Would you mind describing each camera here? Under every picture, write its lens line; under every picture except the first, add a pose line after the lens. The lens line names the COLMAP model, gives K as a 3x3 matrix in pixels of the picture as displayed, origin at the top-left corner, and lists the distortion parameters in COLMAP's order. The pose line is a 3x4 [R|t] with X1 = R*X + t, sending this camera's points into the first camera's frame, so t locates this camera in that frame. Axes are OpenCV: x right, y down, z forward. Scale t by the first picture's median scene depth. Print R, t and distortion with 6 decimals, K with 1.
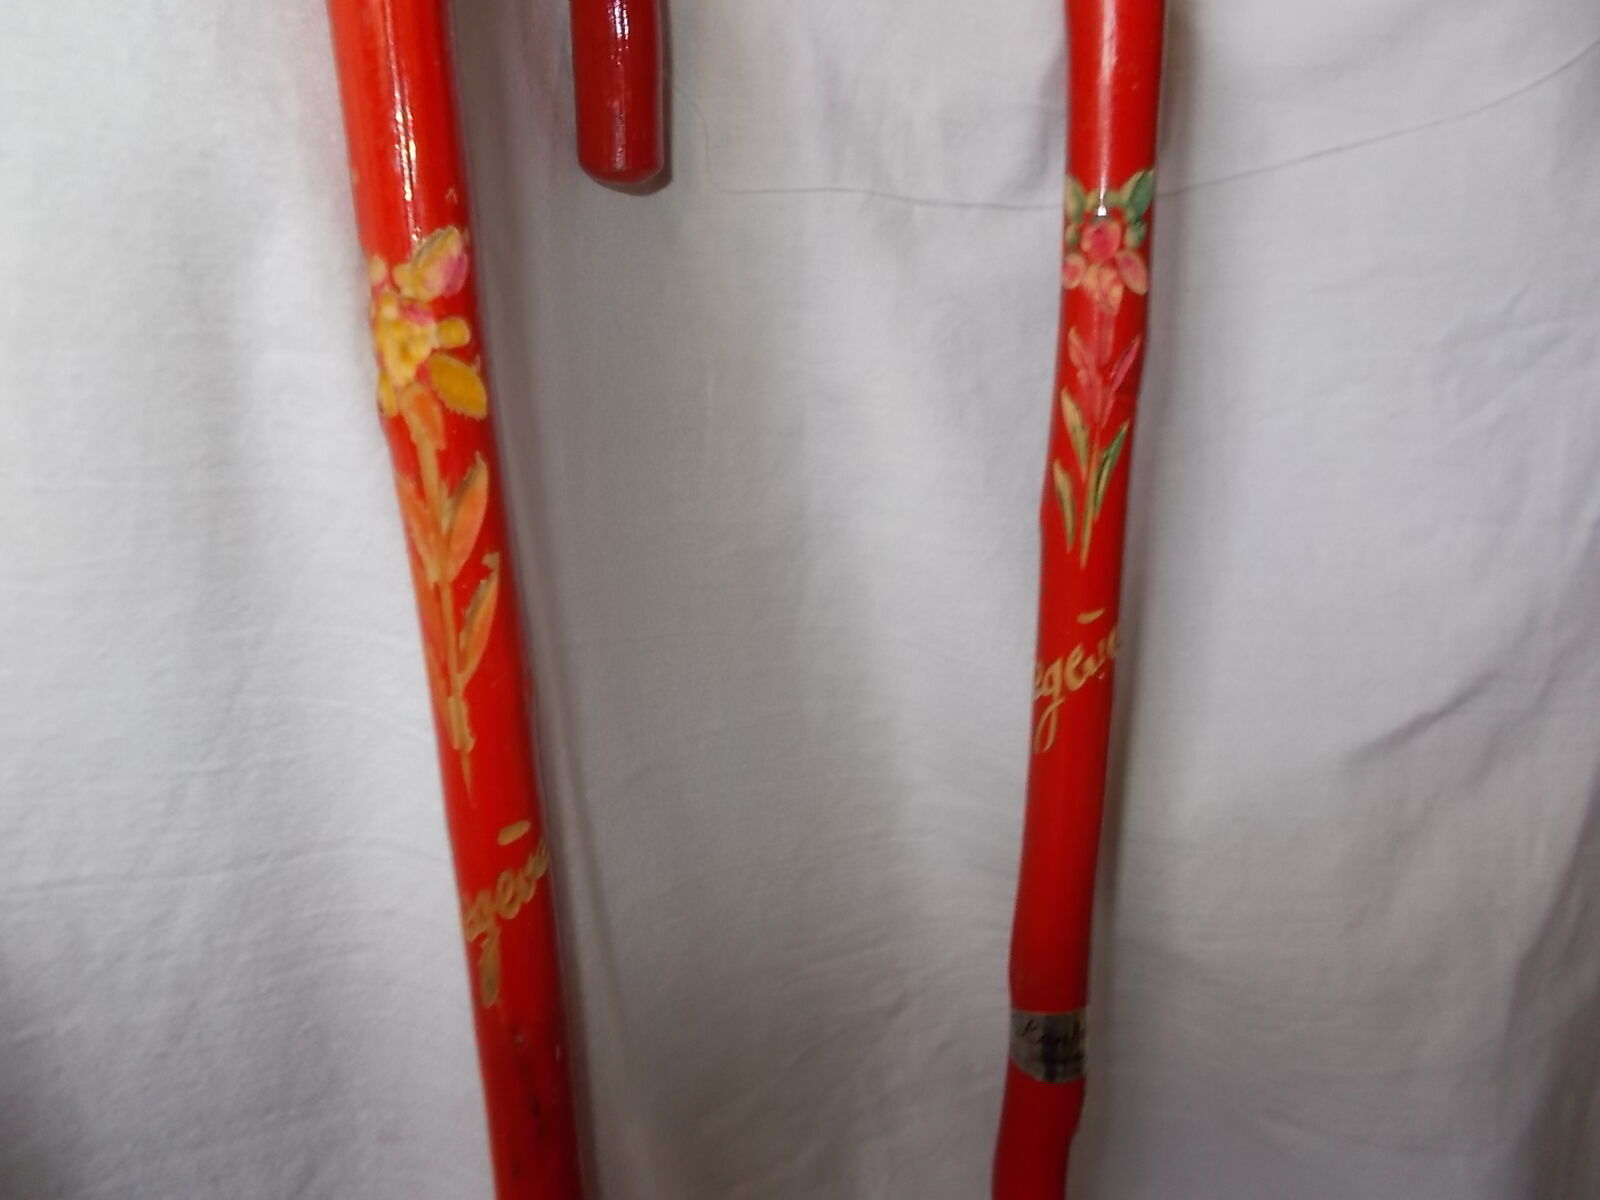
lens RADIAL K [[1205.3, 0, 800.0], [0, 1205.3, 565.0], [0, 0, 1]] dist [0.000819, -0.002331]
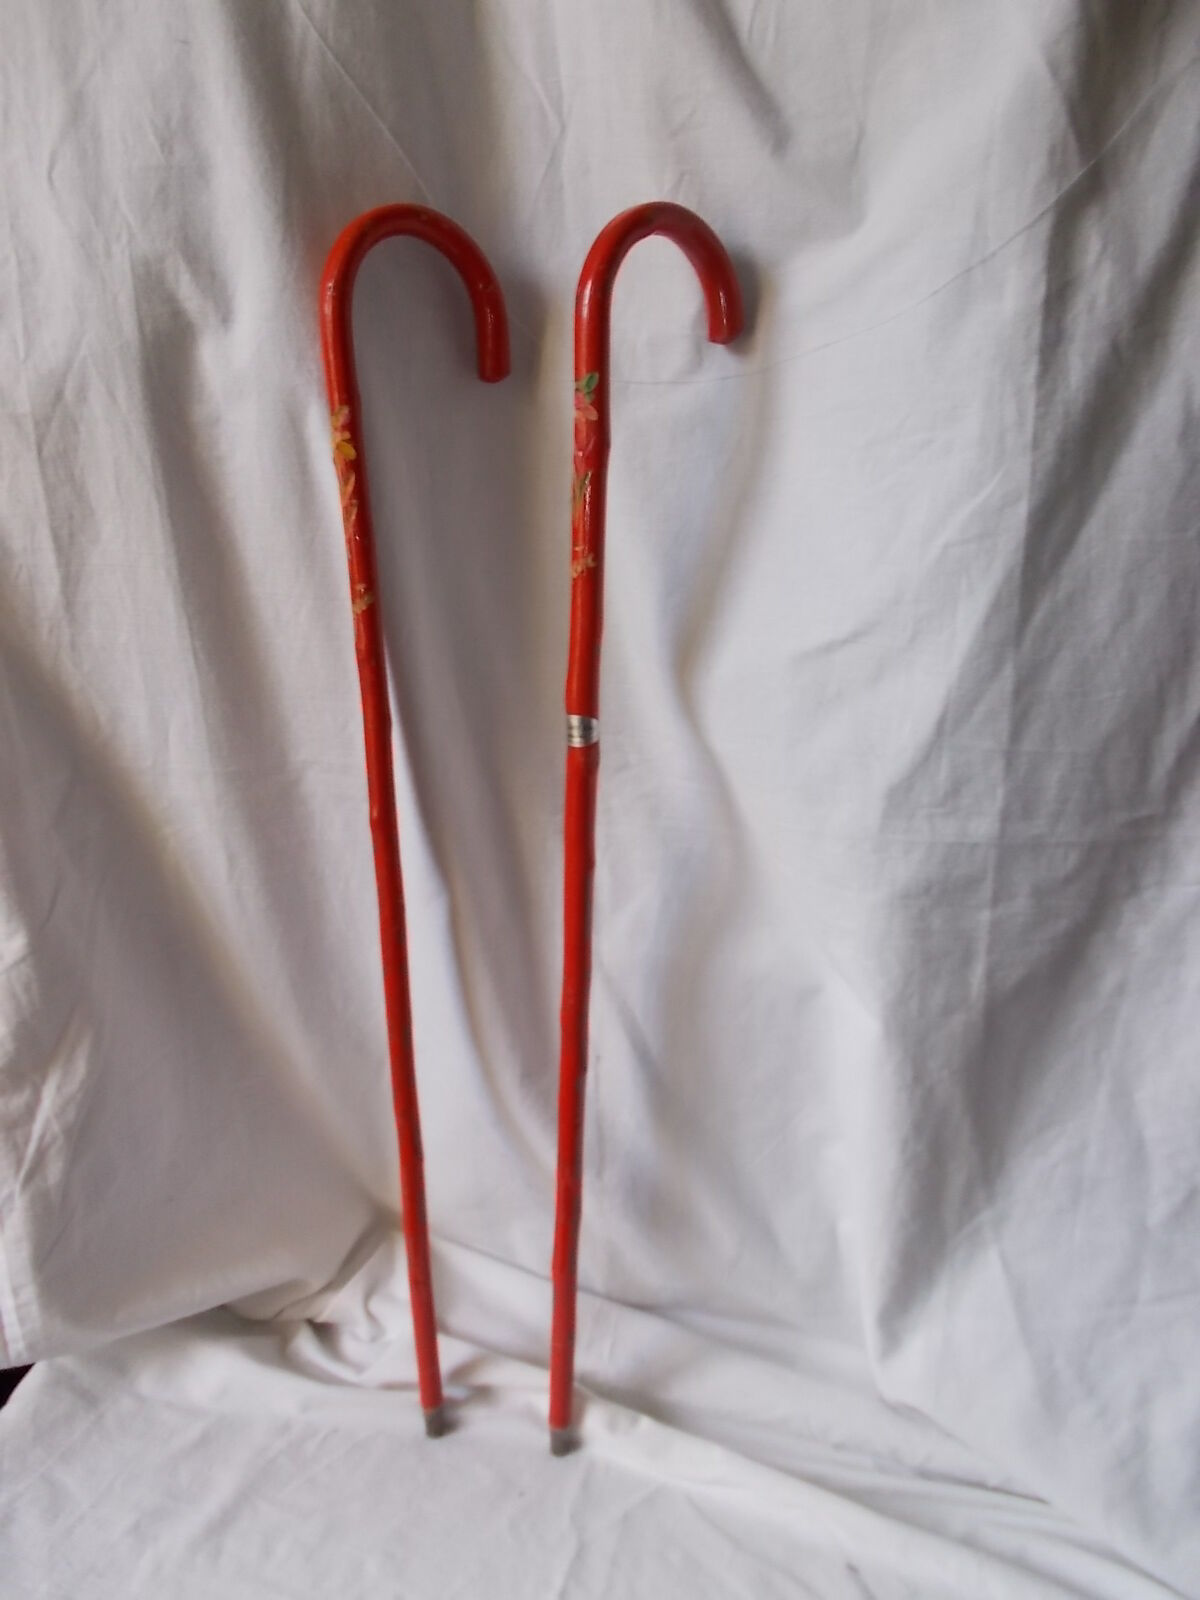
lens RADIAL K [[1207.9, 0, 600.0], [0, 1207.9, 800.0], [0, 0, 1]] dist [-0.002184, 0.001979]
pose [[0.799454, 0.156567, -0.579965, 2.383278], [-0.122899, 0.987646, 0.097214, 0.405437], [0.588021, -0.006441, 0.808820, -1.366331]]
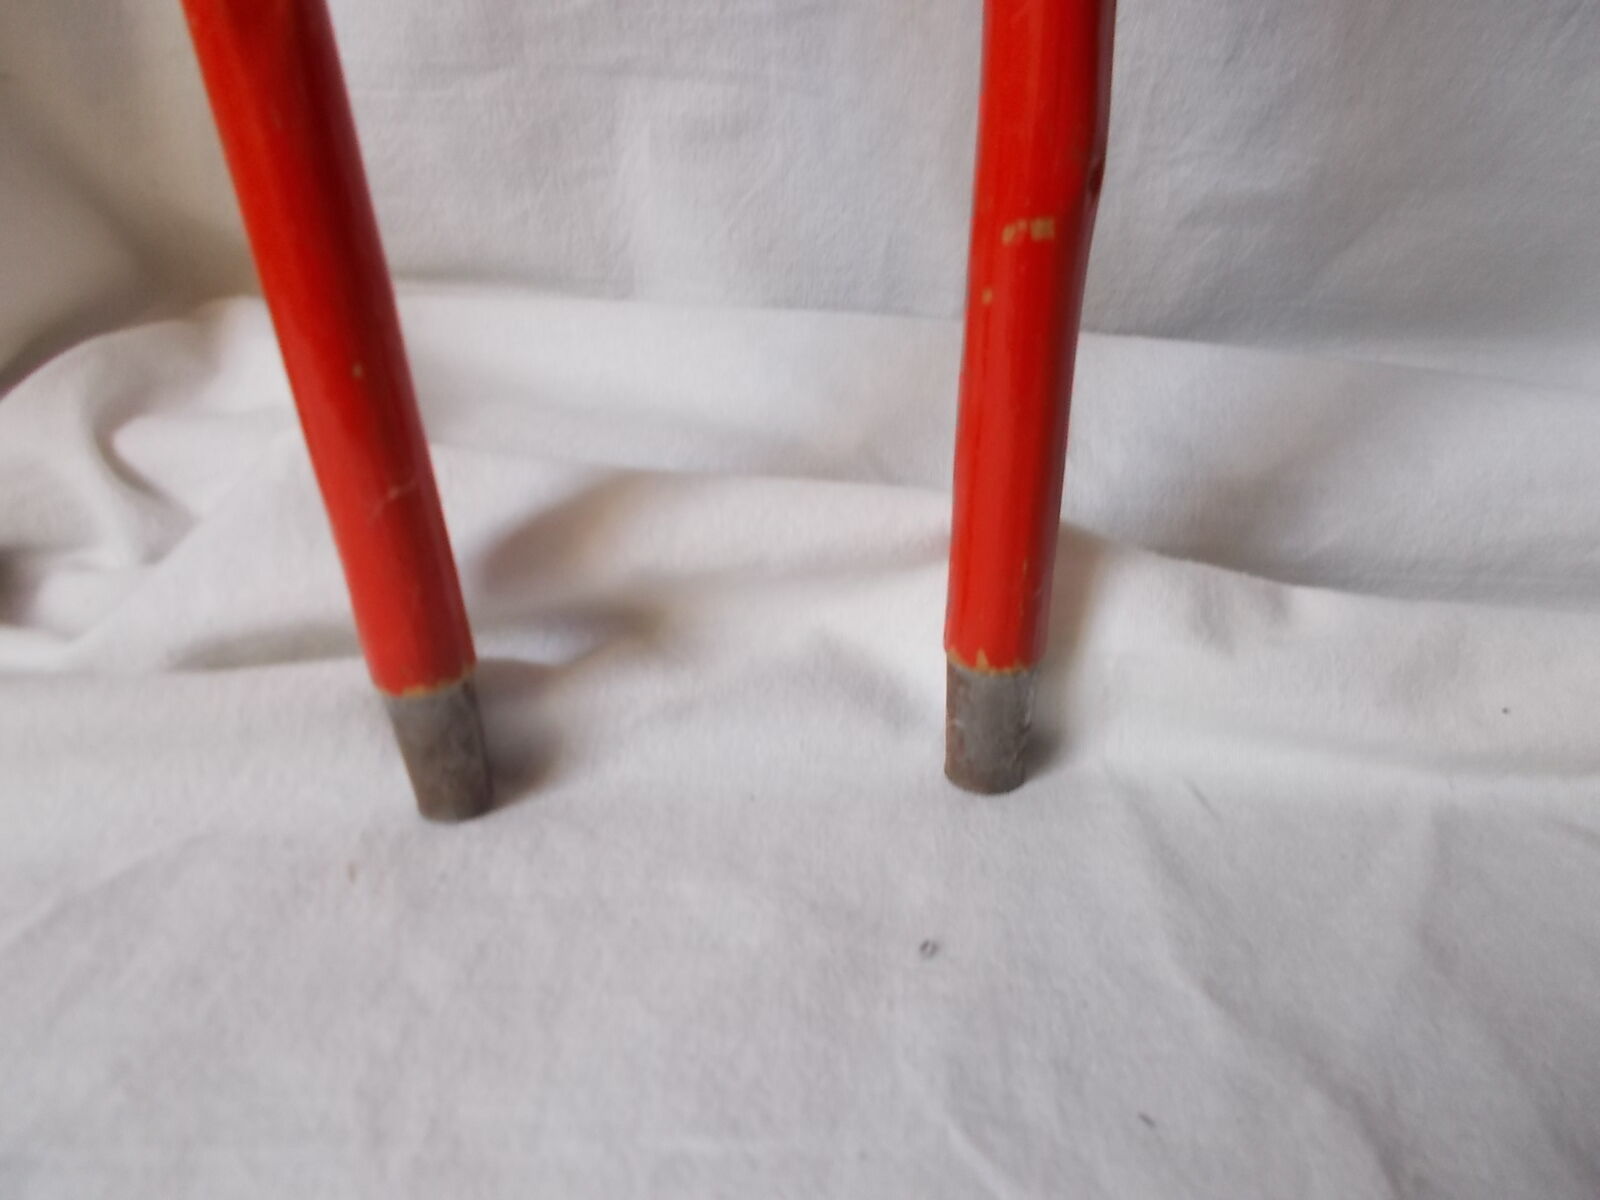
lens RADIAL K [[1207.9, 0, 800.0], [0, 1207.9, 600.0], [0, 0, 1]] dist [-0.002184, 0.001979]
pose [[0.919852, 0.136011, -0.367931, 0.456964], [-0.038878, 0.964956, 0.259514, 2.599092], [0.390334, -0.224410, 0.892905, 0.909429]]
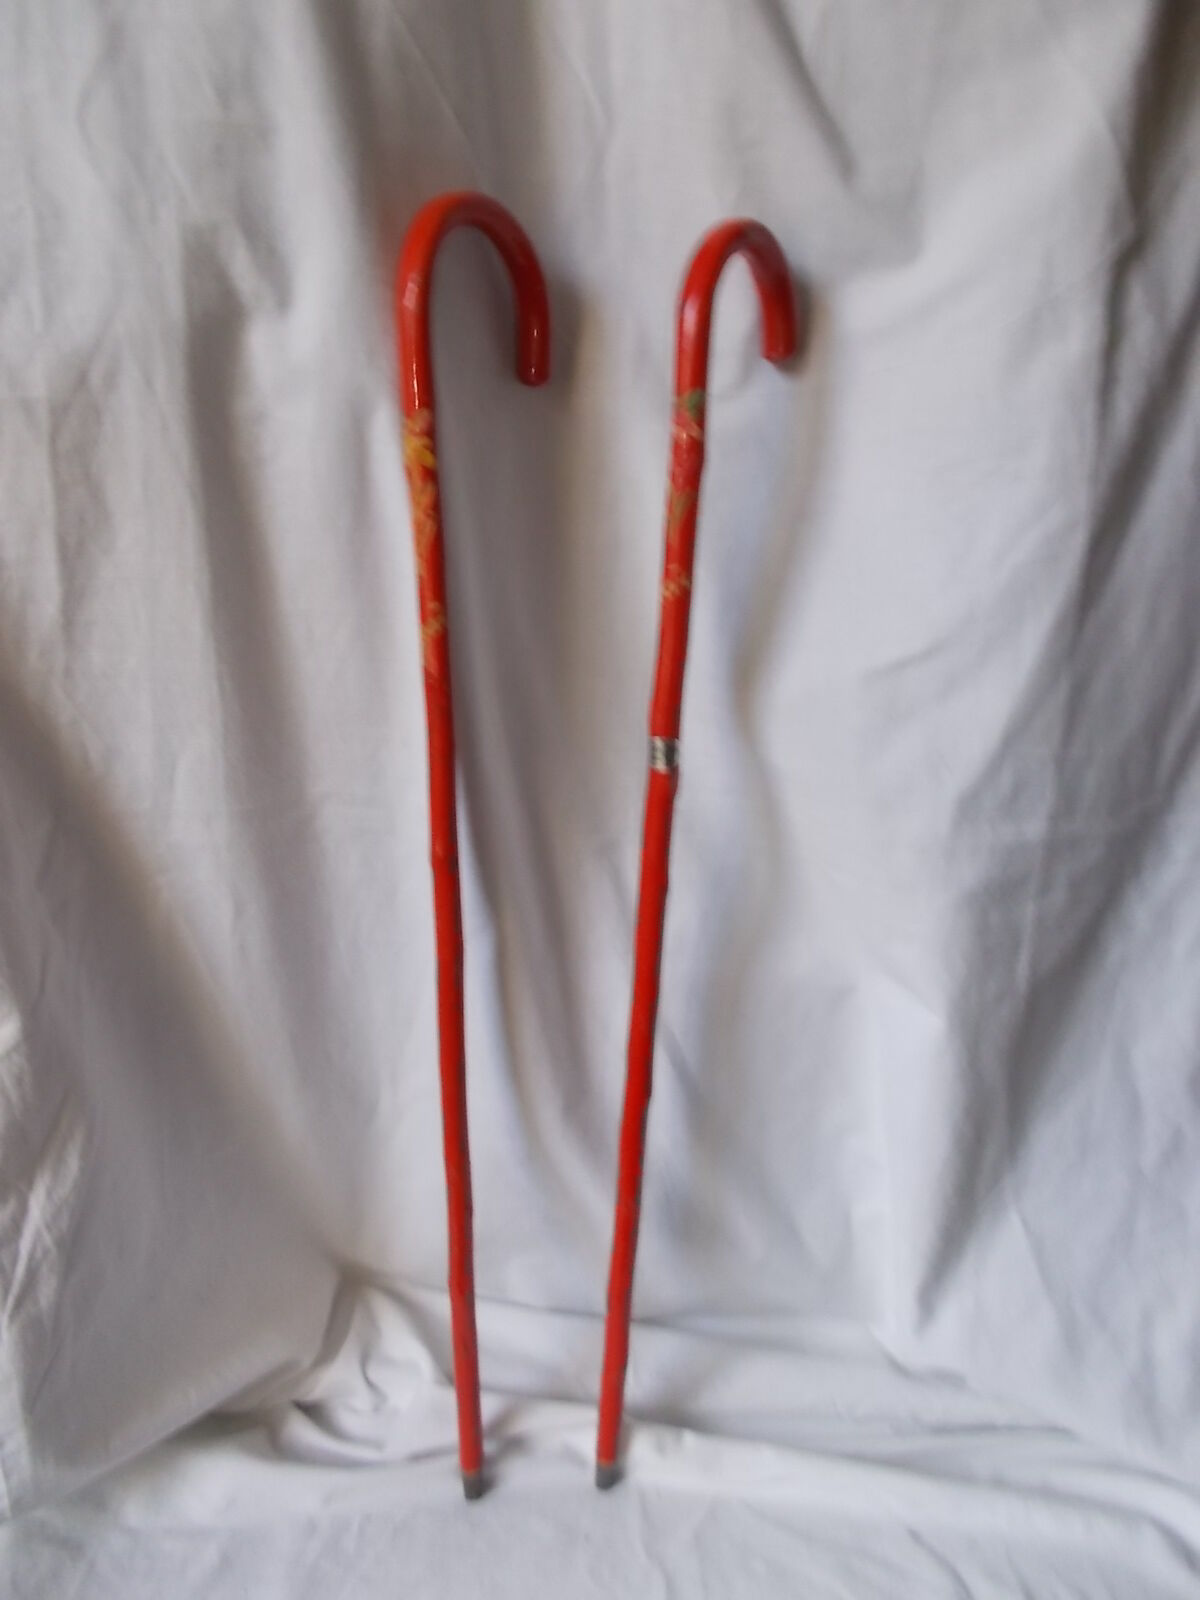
lens RADIAL K [[1205.3, 0, 601.4], [0, 1205.3, 790.7], [0, 0, 1]] dist [0.000819, -0.002331]
pose [[0.944140, 0.117535, -0.307873, 1.195059], [-0.100500, 0.992424, 0.070674, 0.439458], [0.313847, -0.035785, 0.948799, -1.855991]]
